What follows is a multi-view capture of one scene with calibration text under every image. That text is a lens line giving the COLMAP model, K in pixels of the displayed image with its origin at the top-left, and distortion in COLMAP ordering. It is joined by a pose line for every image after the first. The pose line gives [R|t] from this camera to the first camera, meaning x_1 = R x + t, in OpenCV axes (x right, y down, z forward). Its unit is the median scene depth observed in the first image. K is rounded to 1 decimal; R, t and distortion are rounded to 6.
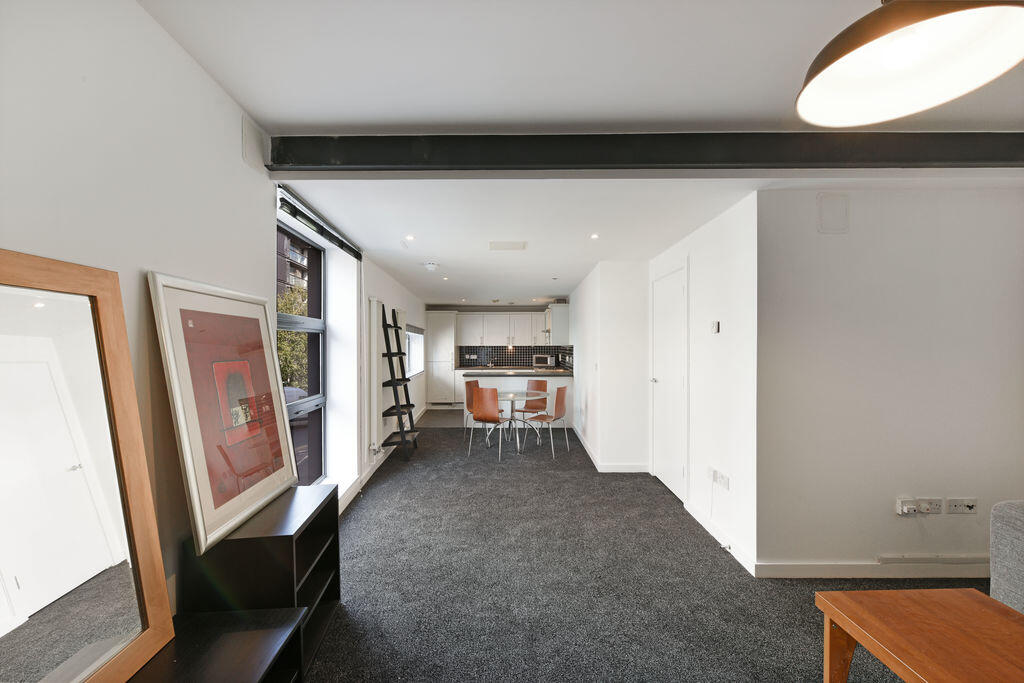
lens RADIAL K [[409.9, 0, 510.1], [0, 409.9, 345.6], [0, 0, 1]] dist [-0.001685, -0.000116]
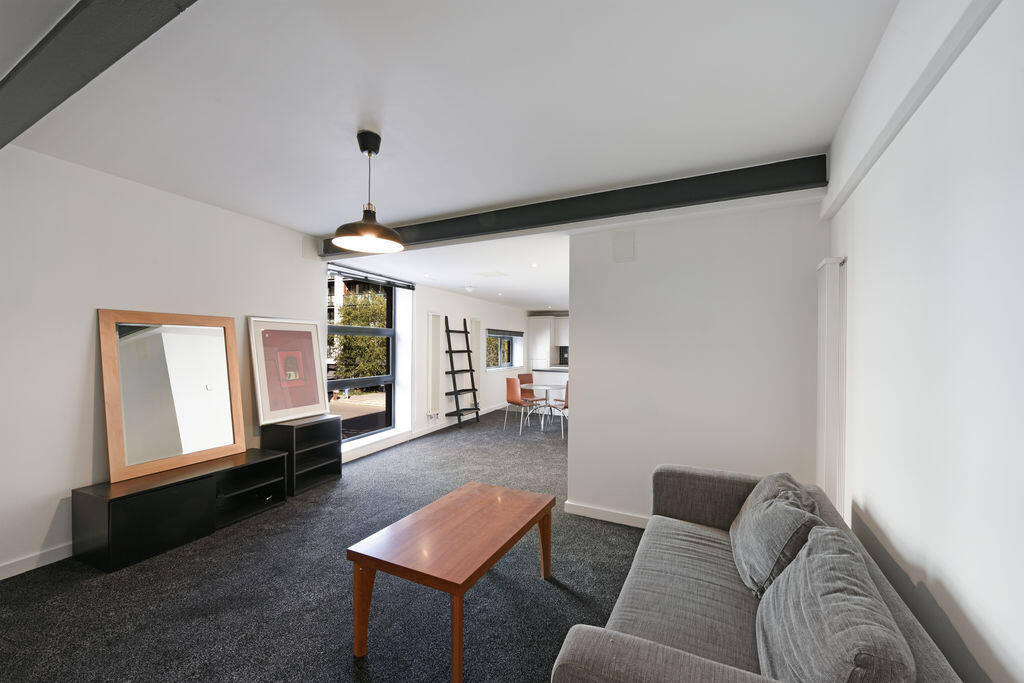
lens RADIAL K [[409.9, 0, 510.1], [0, 409.9, 345.6], [0, 0, 1]] dist [-0.001685, -0.000116]
pose [[0.890259, 0.007570, -0.455393, 0.728899], [-0.007993, 0.999968, 0.000996, -0.002865], [0.455385, 0.002753, 0.890290, -0.230175]]
